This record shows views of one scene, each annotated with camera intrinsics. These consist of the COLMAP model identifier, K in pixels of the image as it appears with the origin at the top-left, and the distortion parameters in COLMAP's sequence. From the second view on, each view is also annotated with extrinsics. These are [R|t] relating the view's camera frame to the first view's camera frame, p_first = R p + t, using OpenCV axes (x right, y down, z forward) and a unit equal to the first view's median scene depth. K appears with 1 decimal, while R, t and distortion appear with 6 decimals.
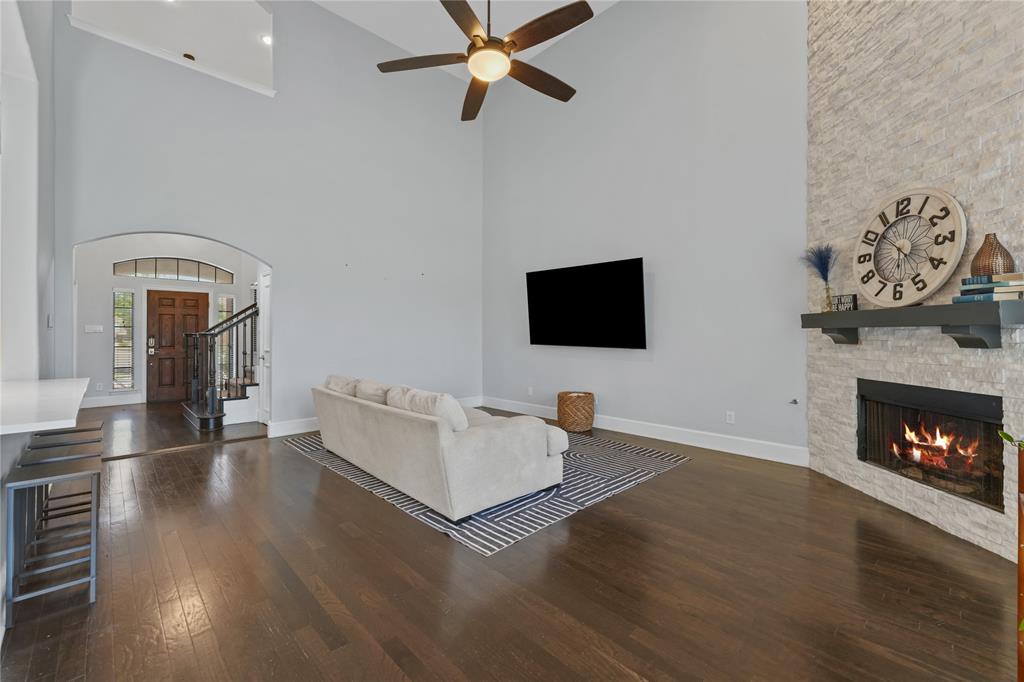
lens RADIAL K [[418.2, 0, 501.8], [0, 418.2, 331.0], [0, 0, 1]] dist [0.013342, -0.000586]
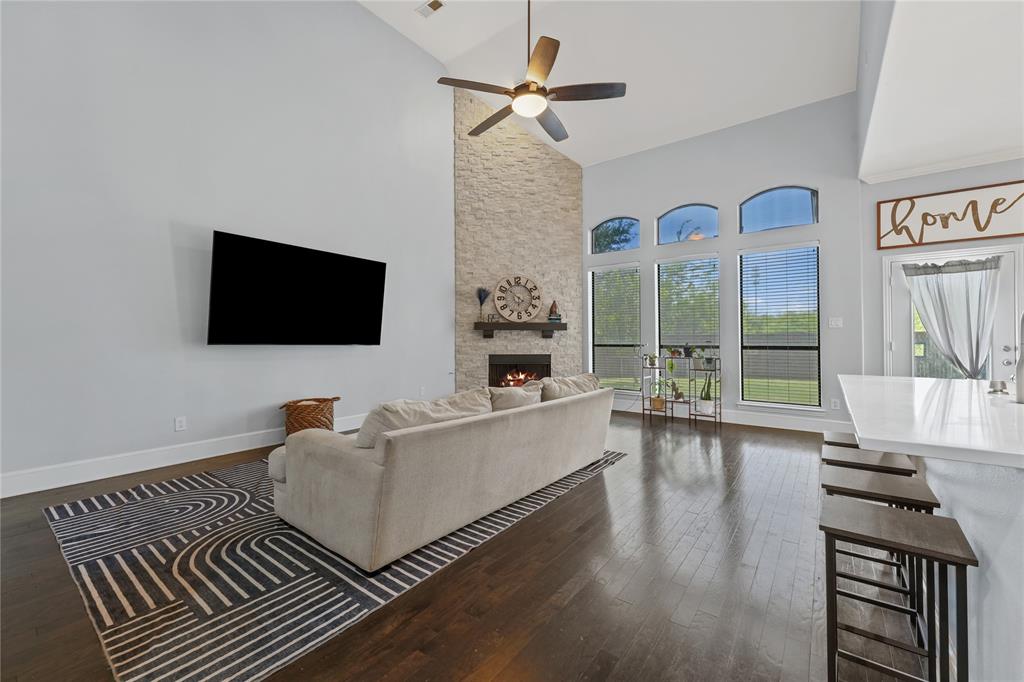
lens RADIAL K [[418.2, 0, 506.6], [0, 418.2, 338.5], [0, 0, 1]] dist [0.013342, -0.000586]
pose [[-0.165252, -0.005419, 0.986236, -1.369540], [-0.014062, 0.999896, 0.003137, 0.029824], [-0.986151, -0.013350, -0.165311, 1.431920]]
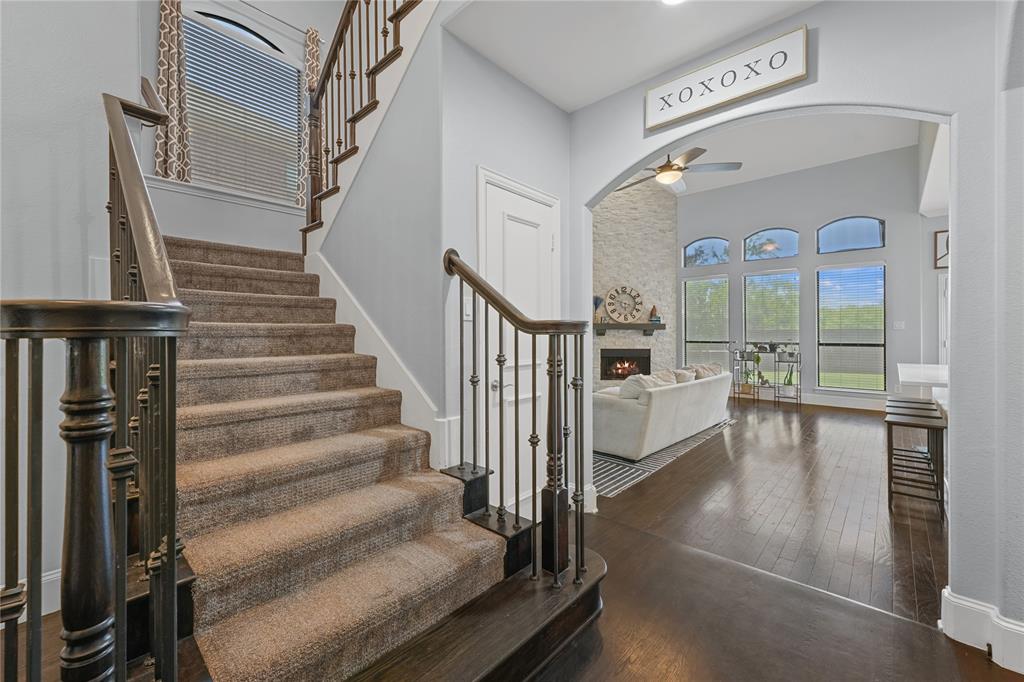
lens RADIAL K [[418.2, 0, 509.2], [0, 418.2, 335.5], [0, 0, 1]] dist [0.013342, -0.000586]
pose [[-0.078312, -0.014140, 0.996829, -1.924811], [-0.014487, 0.999810, 0.013044, 0.005532], [-0.996824, -0.013420, -0.078502, 2.012926]]
